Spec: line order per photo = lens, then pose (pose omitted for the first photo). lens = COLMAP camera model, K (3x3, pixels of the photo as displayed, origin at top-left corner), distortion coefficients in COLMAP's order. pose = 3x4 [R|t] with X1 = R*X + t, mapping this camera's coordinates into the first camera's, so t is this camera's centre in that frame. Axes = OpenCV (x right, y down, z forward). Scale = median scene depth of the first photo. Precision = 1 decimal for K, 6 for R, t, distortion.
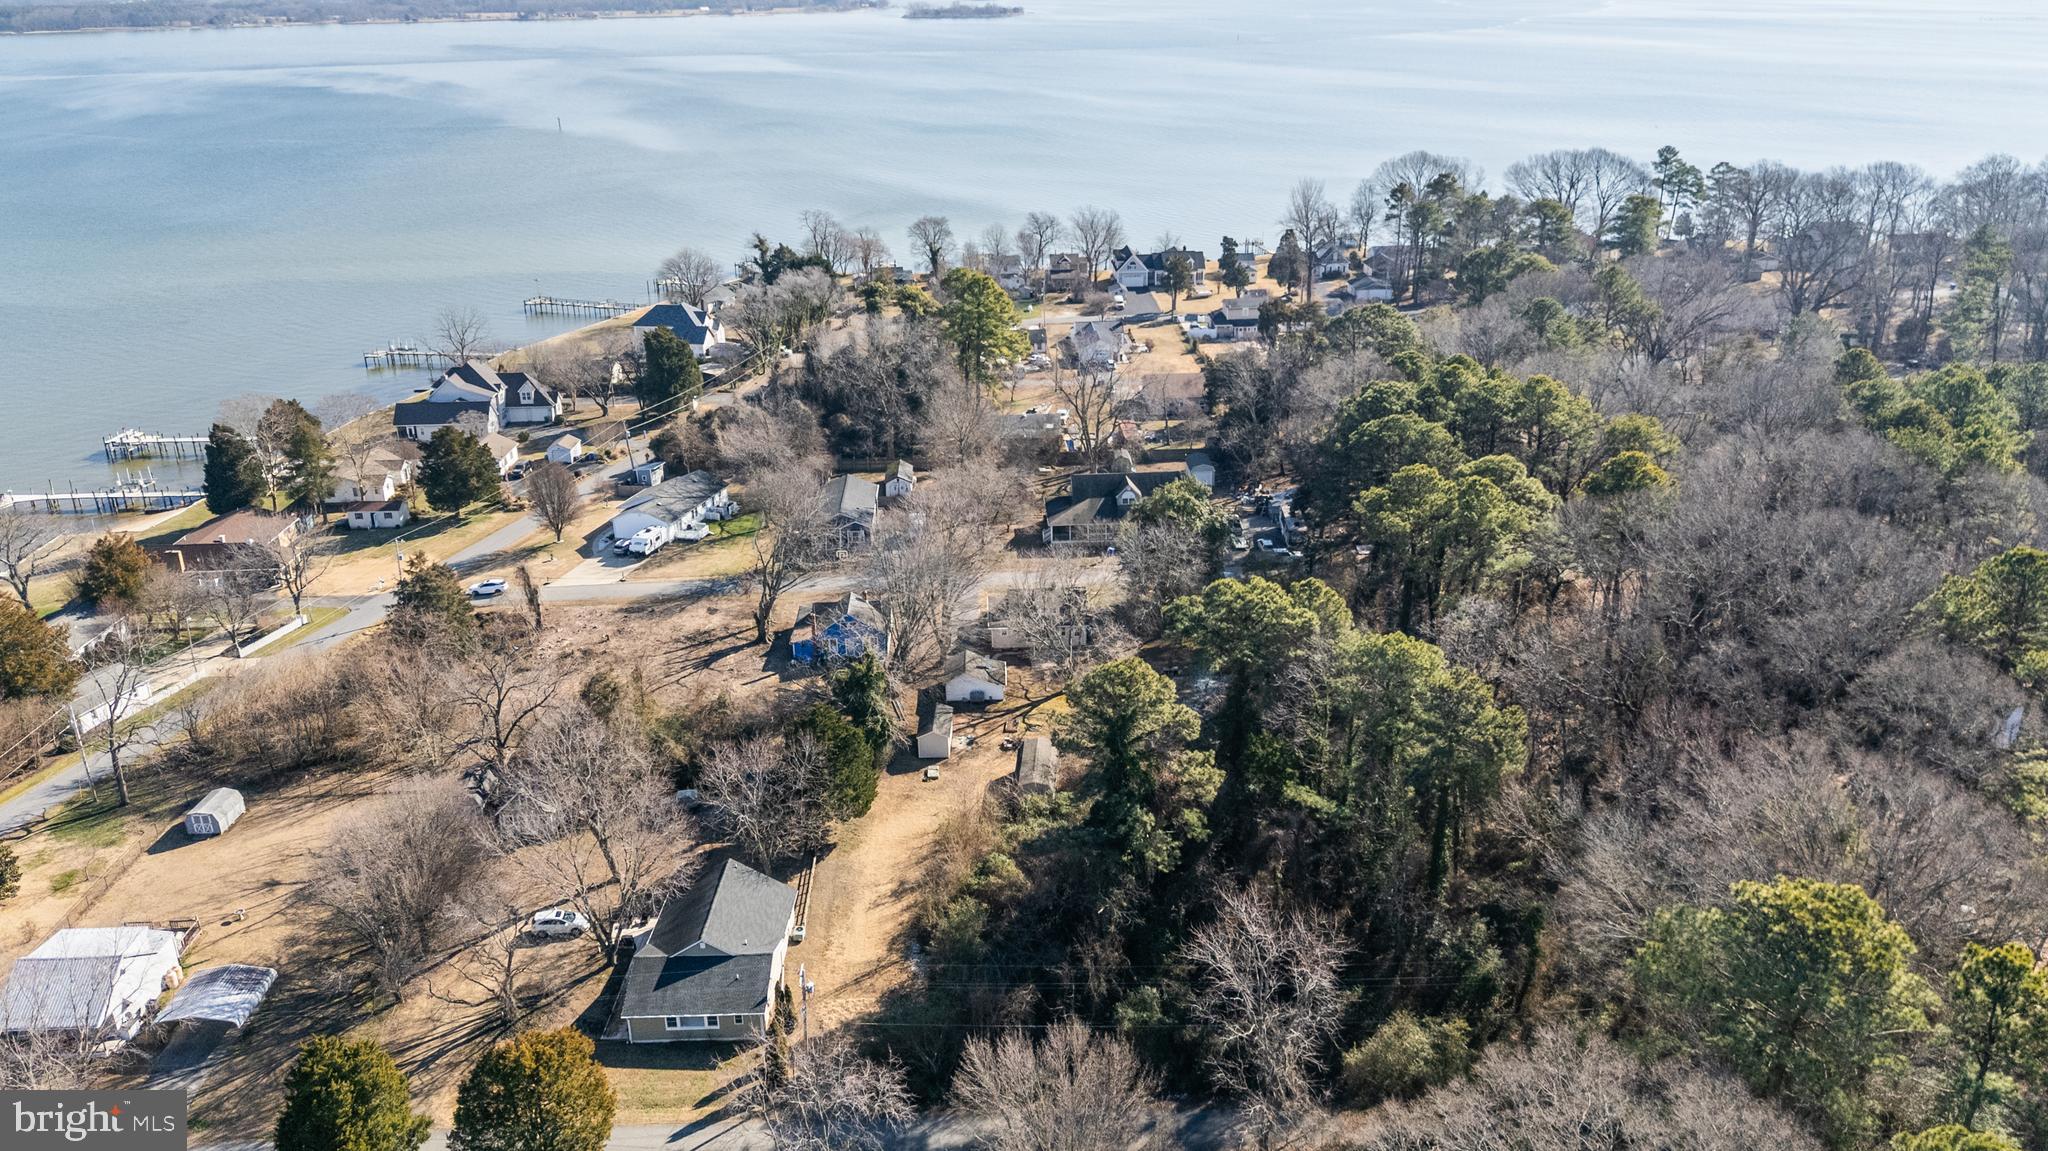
lens RADIAL K [[1514.6, 0, 1032.6], [0, 1514.6, 570.7], [0, 0, 1]] dist [0.108202, -0.130881]
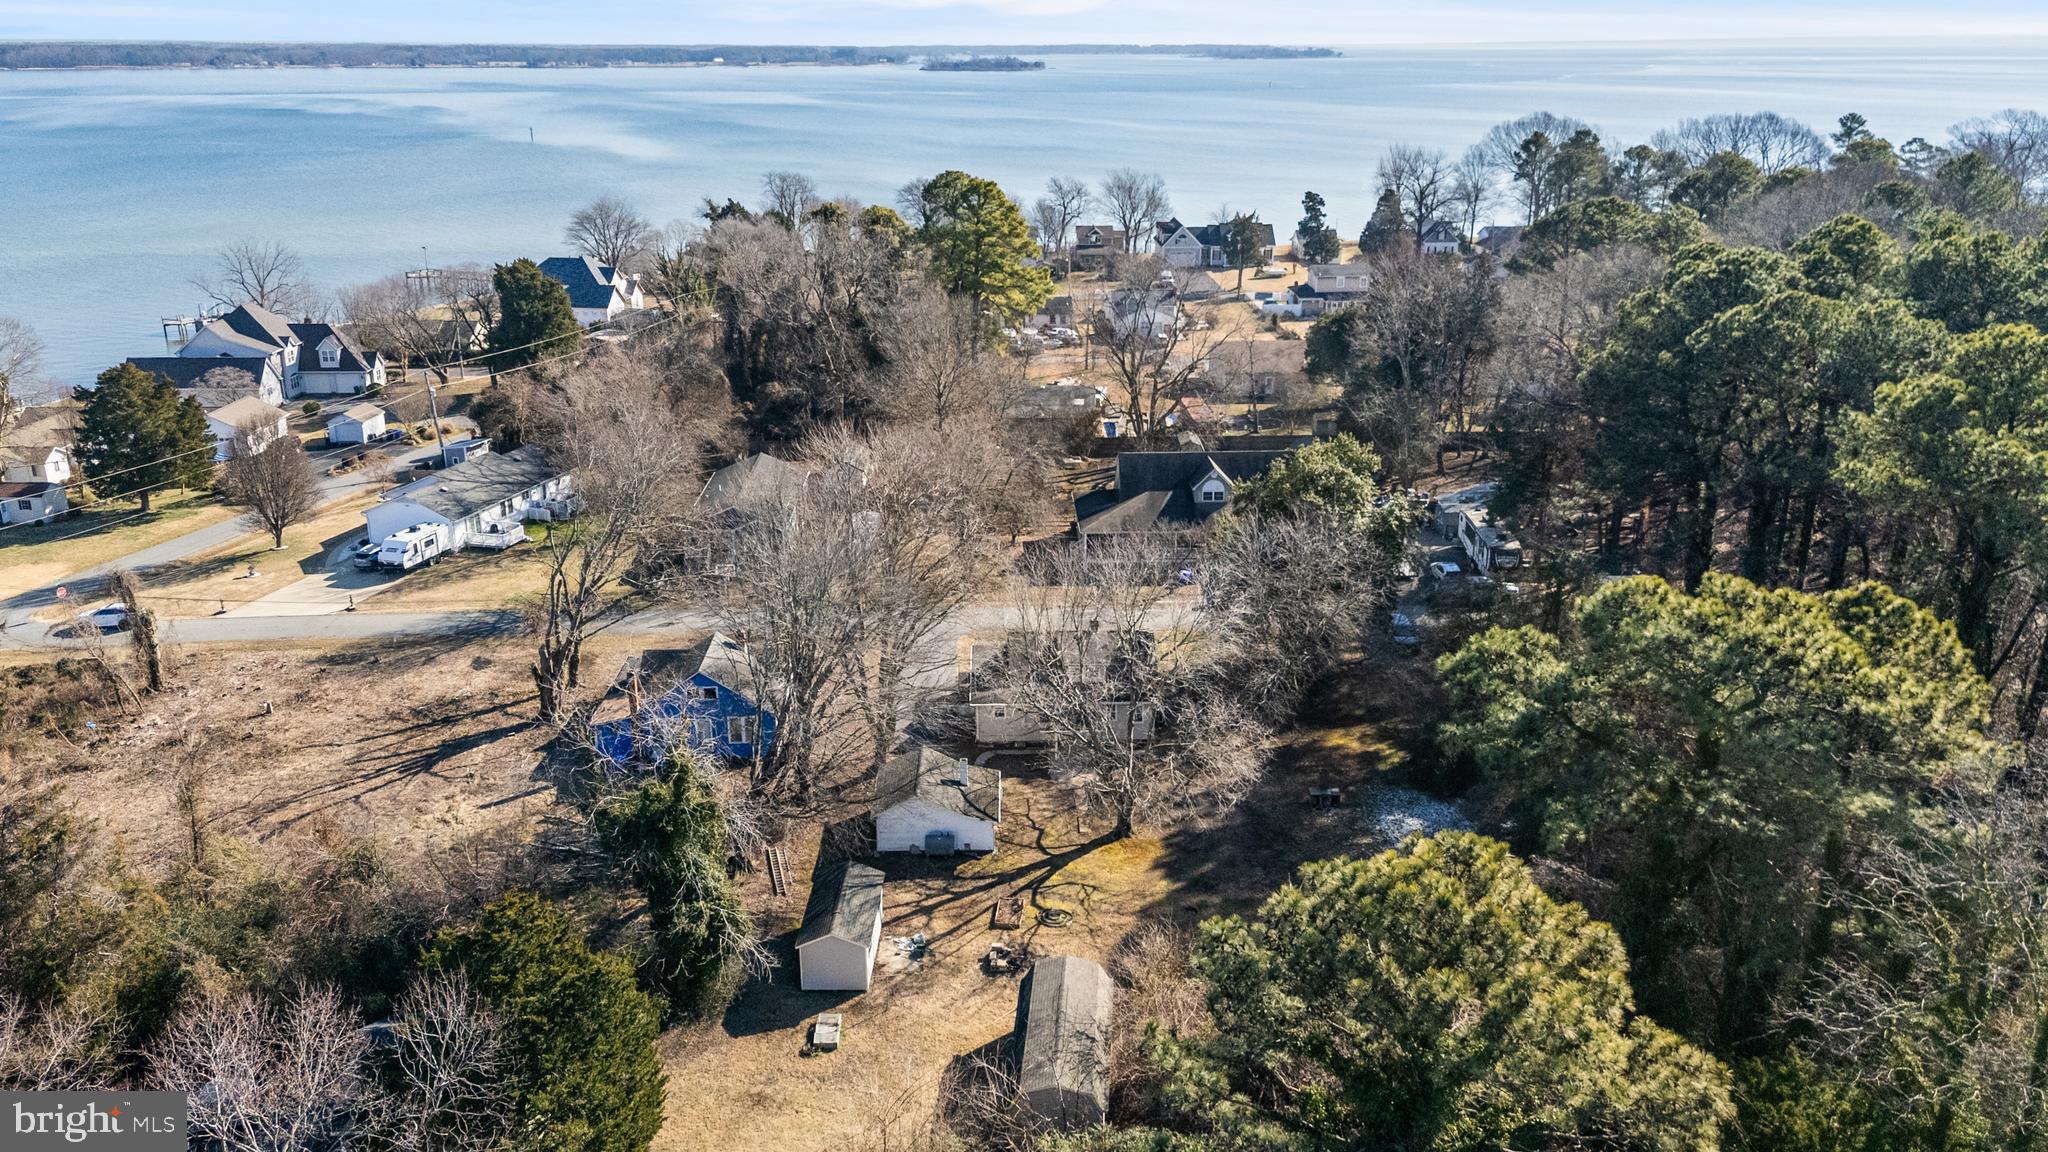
lens RADIAL K [[1514.6, 0, 1032.6], [0, 1514.6, 571.2], [0, 0, 1]] dist [0.108202, -0.130881]
pose [[0.999795, 0.018718, -0.007776, -0.003427], [-0.019065, 0.998701, -0.047259, 0.013645], [0.006882, 0.047397, 0.998852, 0.390616]]
